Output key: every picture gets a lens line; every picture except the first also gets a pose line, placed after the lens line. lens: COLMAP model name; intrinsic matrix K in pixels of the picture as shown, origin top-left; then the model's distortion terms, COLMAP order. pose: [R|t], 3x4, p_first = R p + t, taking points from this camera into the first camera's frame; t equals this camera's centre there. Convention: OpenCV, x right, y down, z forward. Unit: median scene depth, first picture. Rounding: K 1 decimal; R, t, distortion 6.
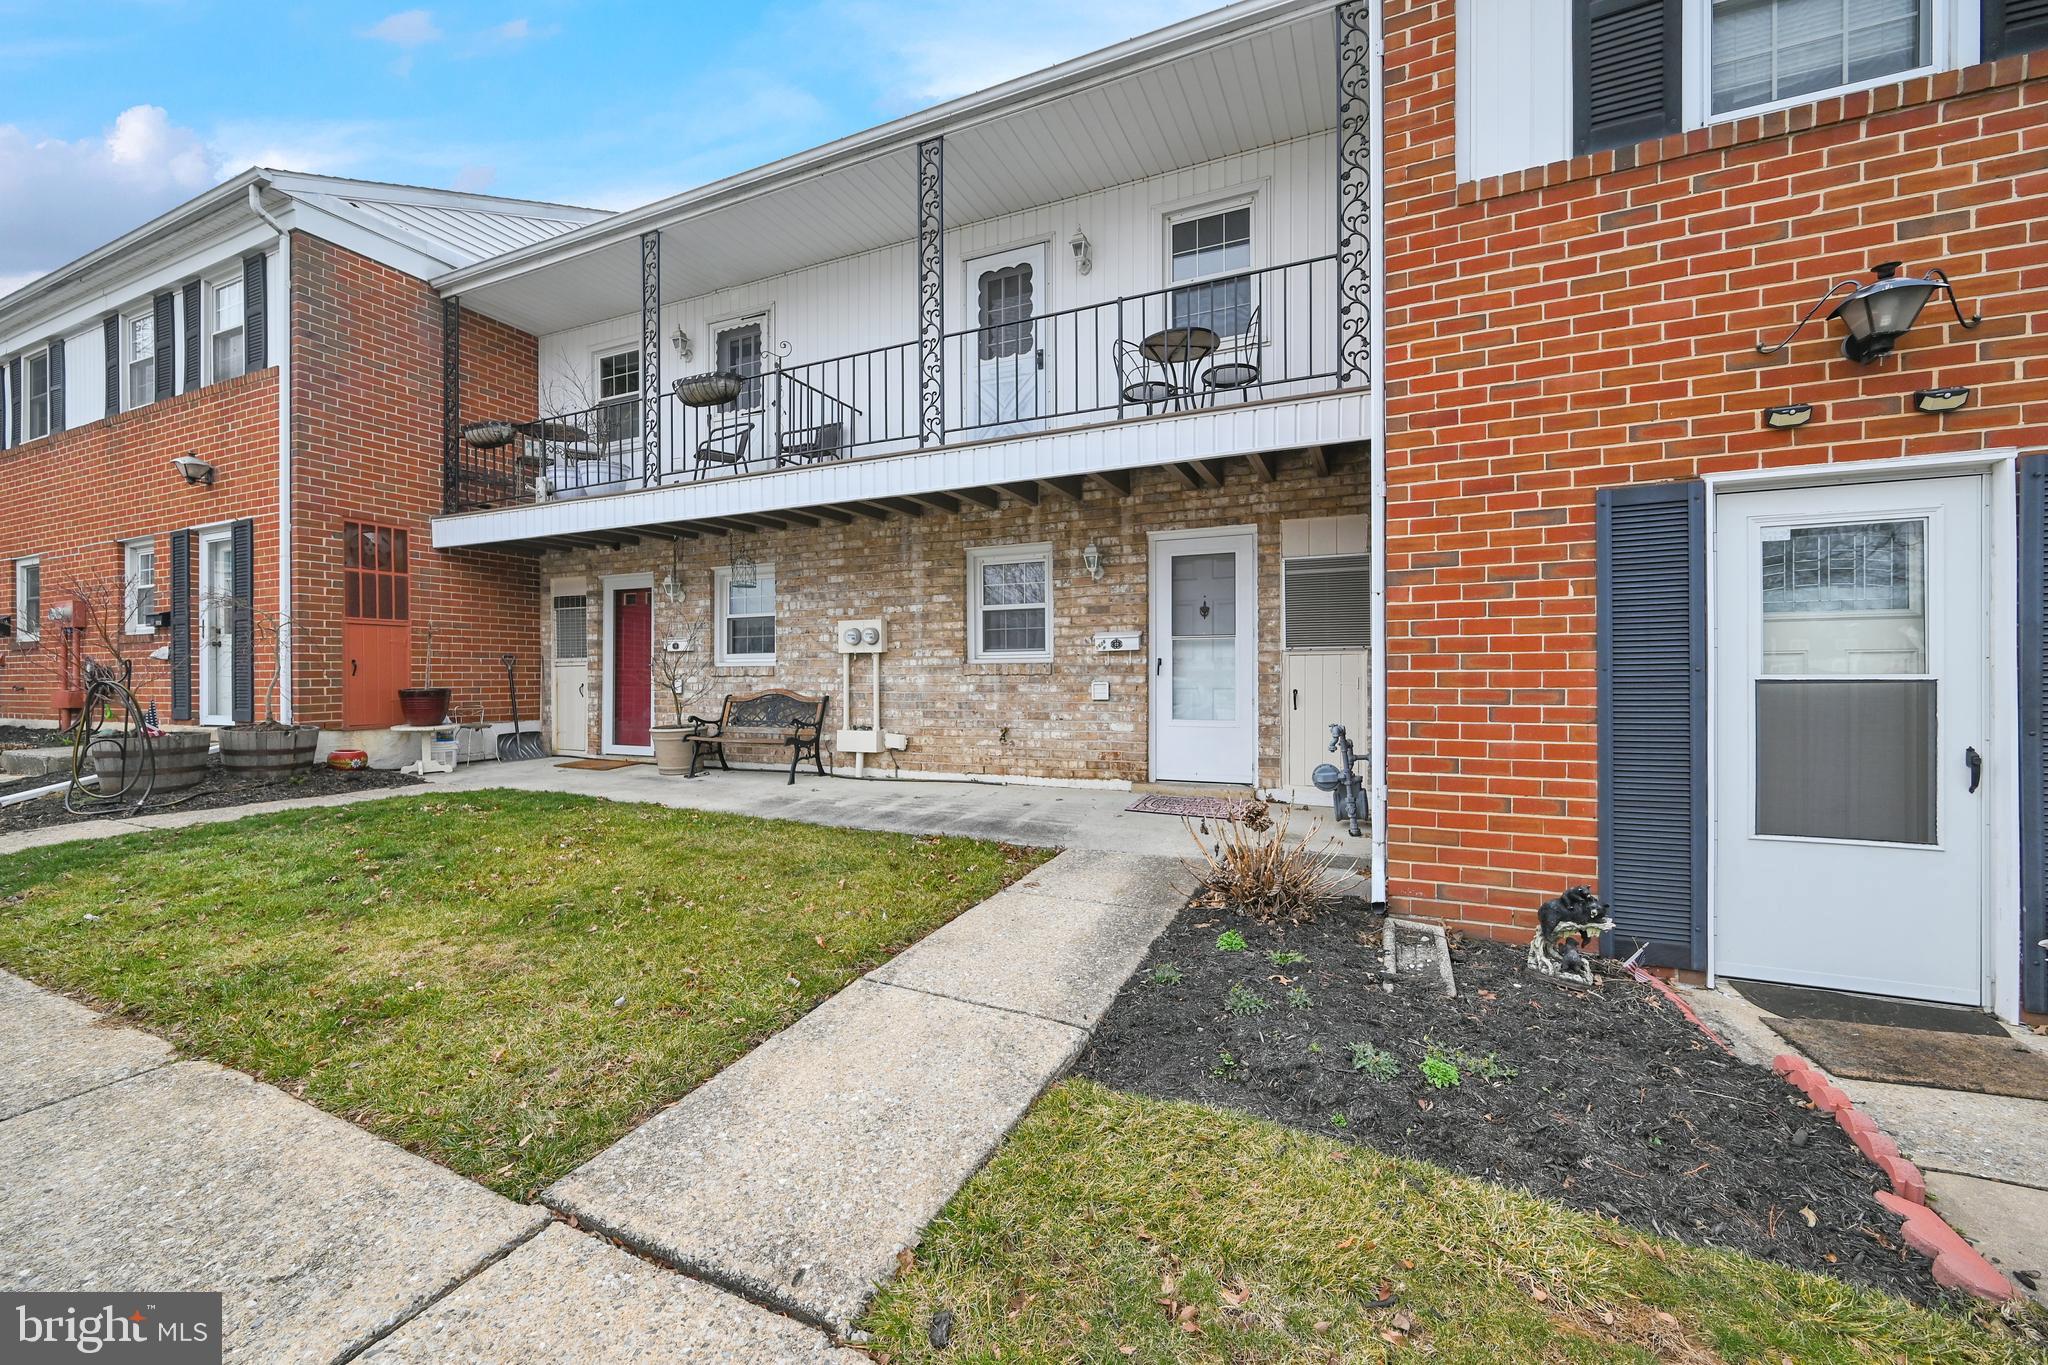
lens RADIAL K [[814.8, 0, 1024.6], [0, 814.8, 685.3], [0, 0, 1]] dist [-0.004418, 0.001229]
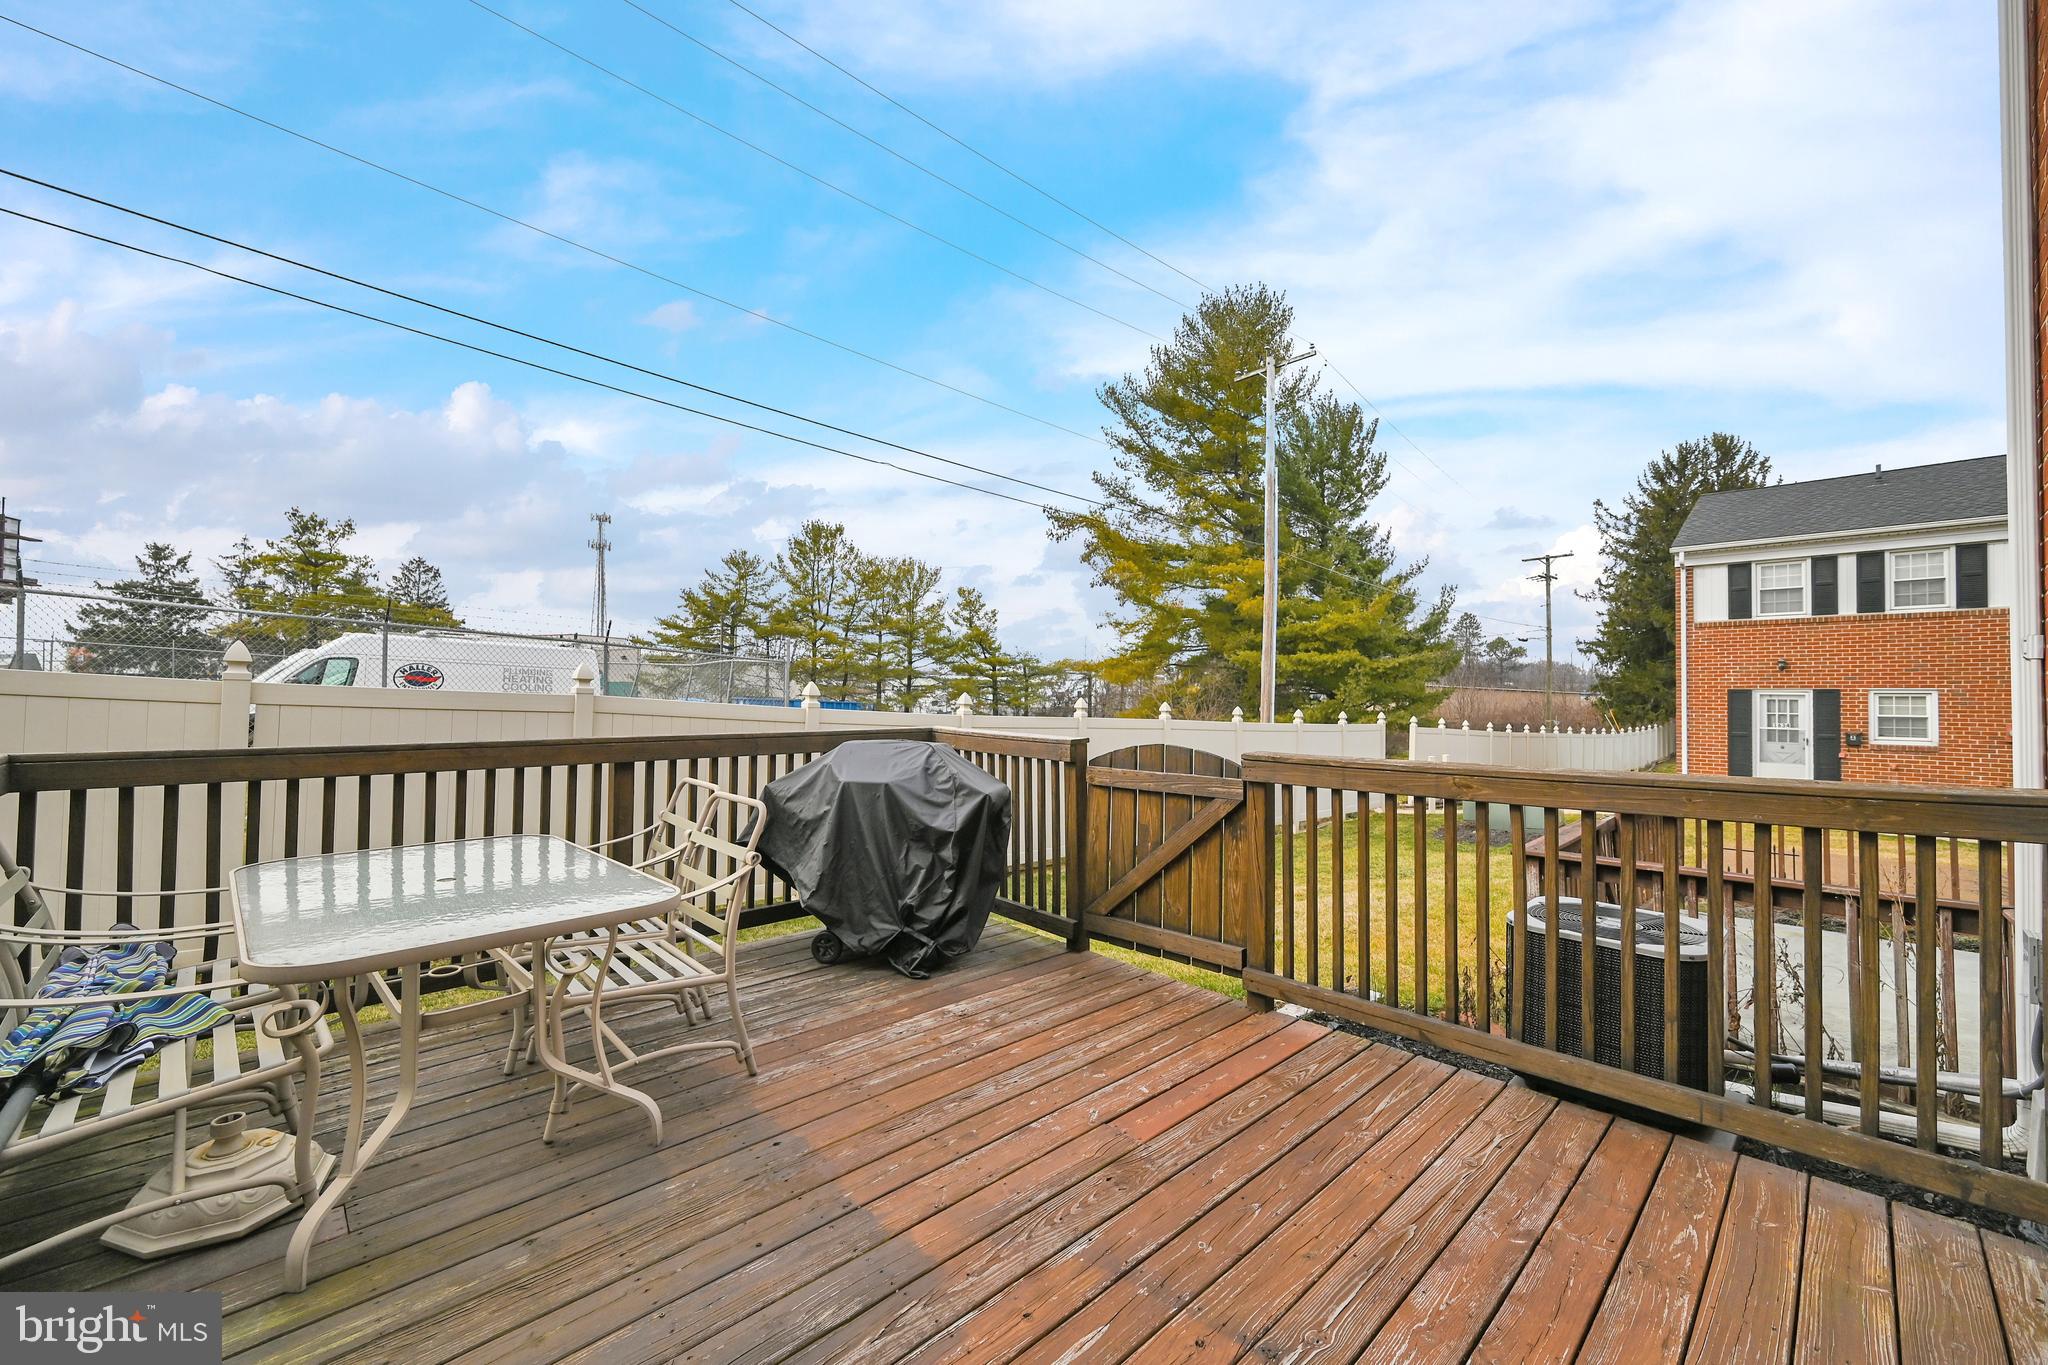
lens RADIAL K [[814.8, 0, 1036.3], [0, 814.8, 681.1], [0, 0, 1]] dist [-0.004418, 0.001229]
pose [[0.933260, 0.009957, -0.359065, -0.811903], [-0.020150, 0.999493, -0.024657, -0.045617], [0.358637, 0.030247, 0.932987, -2.852094]]
